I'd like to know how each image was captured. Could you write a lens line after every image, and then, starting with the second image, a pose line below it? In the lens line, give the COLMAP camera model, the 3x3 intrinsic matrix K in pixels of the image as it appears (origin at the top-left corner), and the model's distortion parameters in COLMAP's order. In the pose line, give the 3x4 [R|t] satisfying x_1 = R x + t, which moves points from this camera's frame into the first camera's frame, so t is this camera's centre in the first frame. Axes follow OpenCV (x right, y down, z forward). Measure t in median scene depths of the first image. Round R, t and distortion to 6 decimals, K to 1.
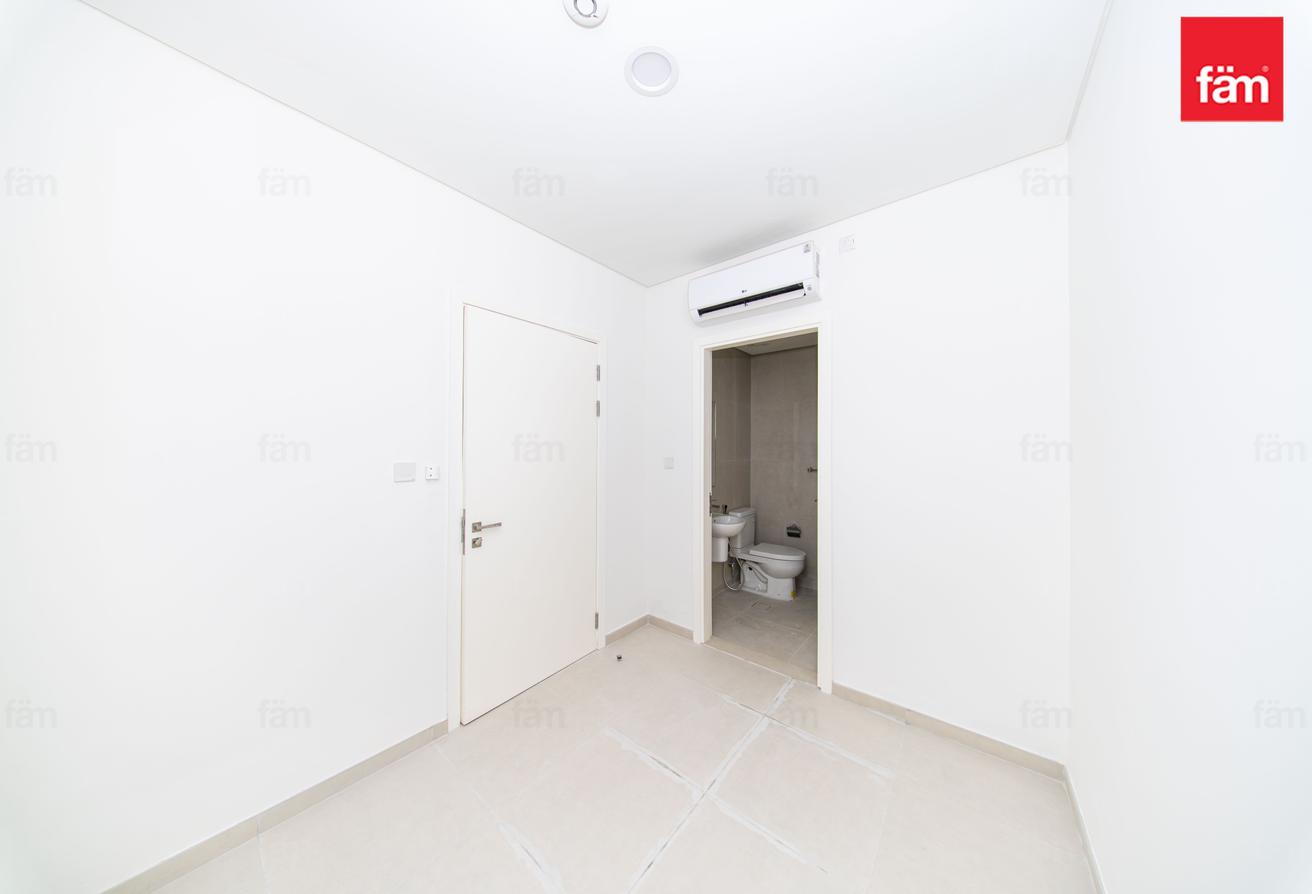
lens RADIAL K [[406.3, 0, 655.7], [0, 406.3, 446.1], [0, 0, 1]] dist [-0.000358, -0.000018]
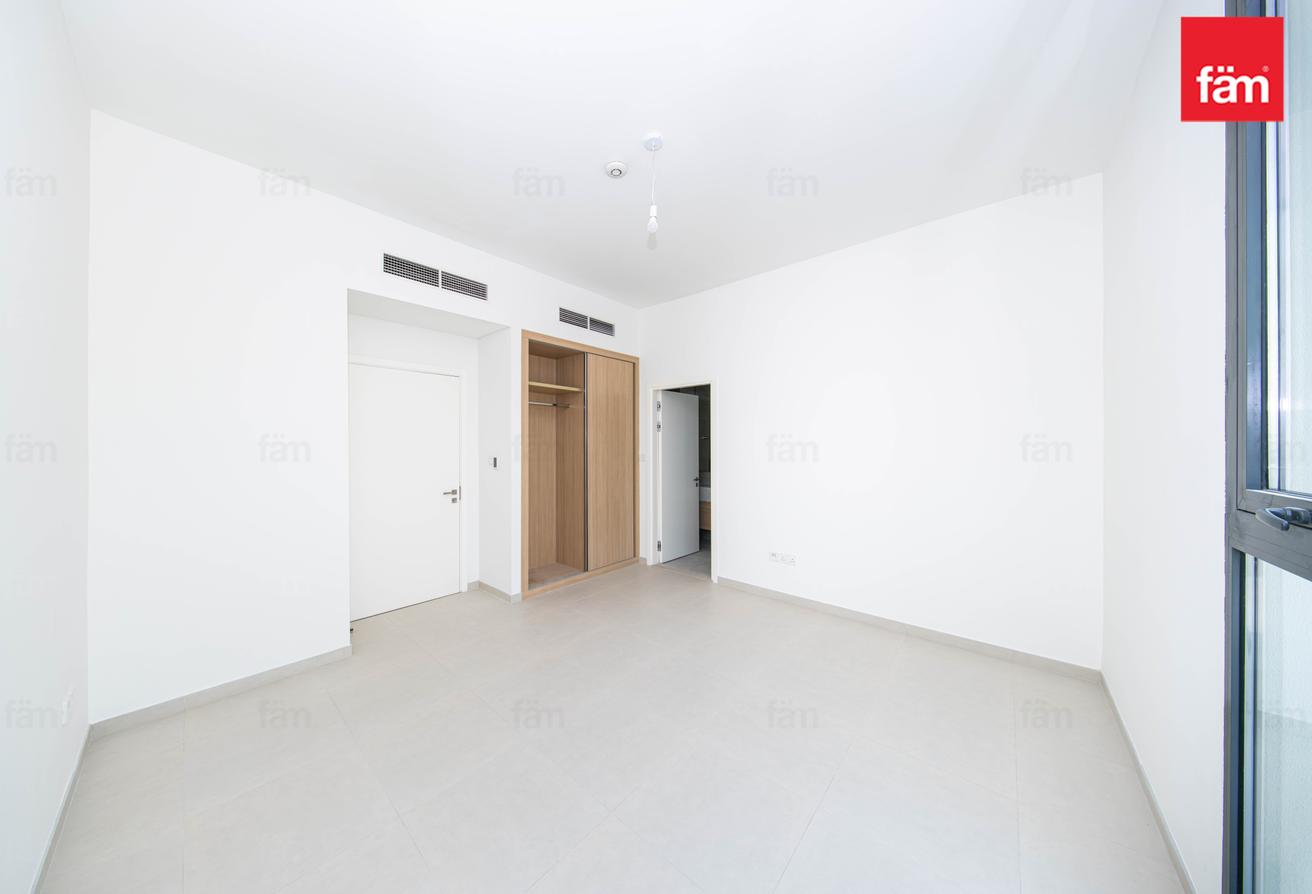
lens RADIAL K [[406.3, 0, 655.8], [0, 406.3, 447.7], [0, 0, 1]] dist [-0.000358, -0.000018]
pose [[0.999996, -0.000277, 0.002856, 2.445105], [0.000269, 0.999996, 0.002890, 0.000804], [-0.002856, -0.002889, 0.999992, -0.001225]]
